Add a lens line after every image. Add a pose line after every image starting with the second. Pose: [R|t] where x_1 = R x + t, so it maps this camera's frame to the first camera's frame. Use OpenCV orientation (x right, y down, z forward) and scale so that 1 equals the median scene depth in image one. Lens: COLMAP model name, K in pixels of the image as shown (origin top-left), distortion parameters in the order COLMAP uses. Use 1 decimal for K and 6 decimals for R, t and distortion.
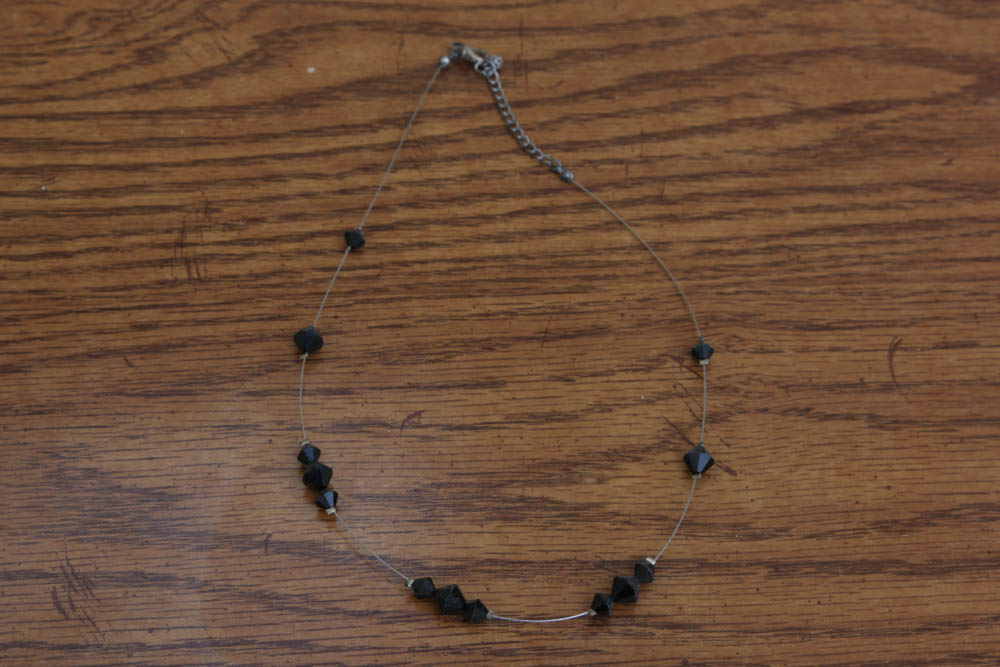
lens RADIAL K [[2430.6, 0, 497.4], [0, 2430.6, 344.0], [0, 0, 1]] dist [0.115461, 0.000000]
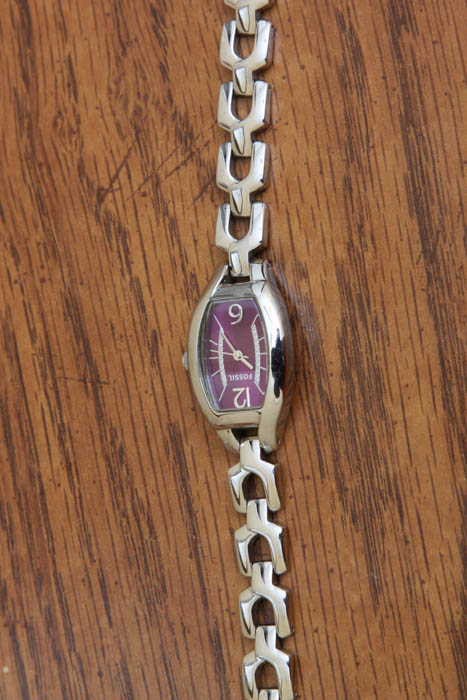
lens RADIAL K [[2758.1, 0, 236.9], [0, 2758.1, 350.5], [0, 0, 1]] dist [0.327046, 0.000000]
pose [[-0.132217, -0.988520, 0.073122, -0.037115], [0.956570, -0.107913, 0.270793, -0.182381], [-0.259794, 0.105750, 0.959856, 0.197068]]
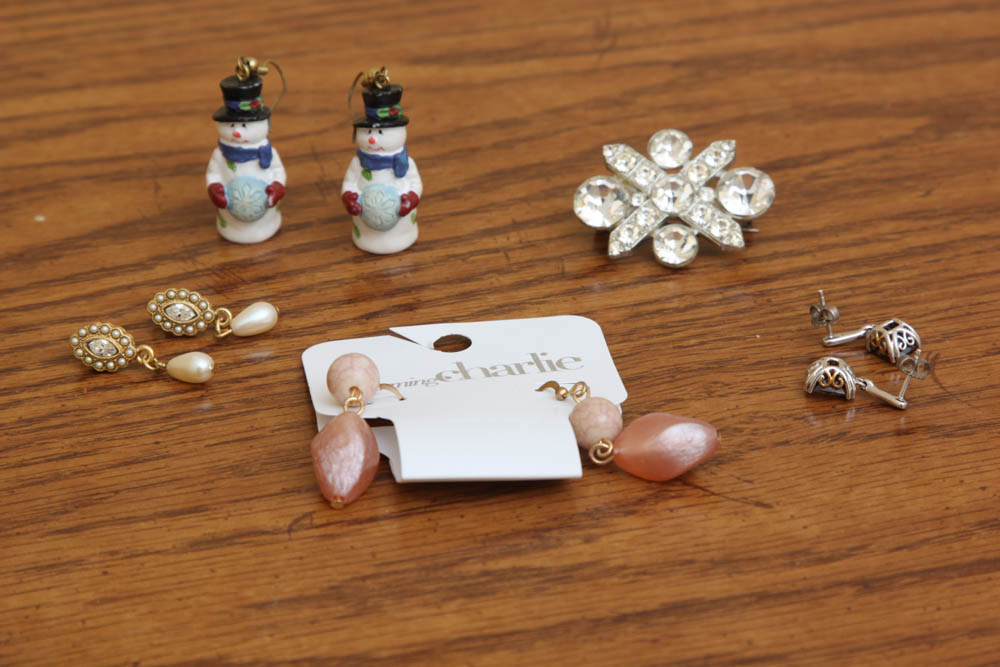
lens RADIAL K [[3626.8, 0, 512.1], [0, 3626.8, 351.7], [0, 0, 1]] dist [0.291793, 0.000000]
pose [[0.971957, -0.151335, 0.179993, -0.150278], [0.209123, 0.906307, -0.367254, 0.366405], [-0.107551, 0.394596, 0.912539, 0.031671]]
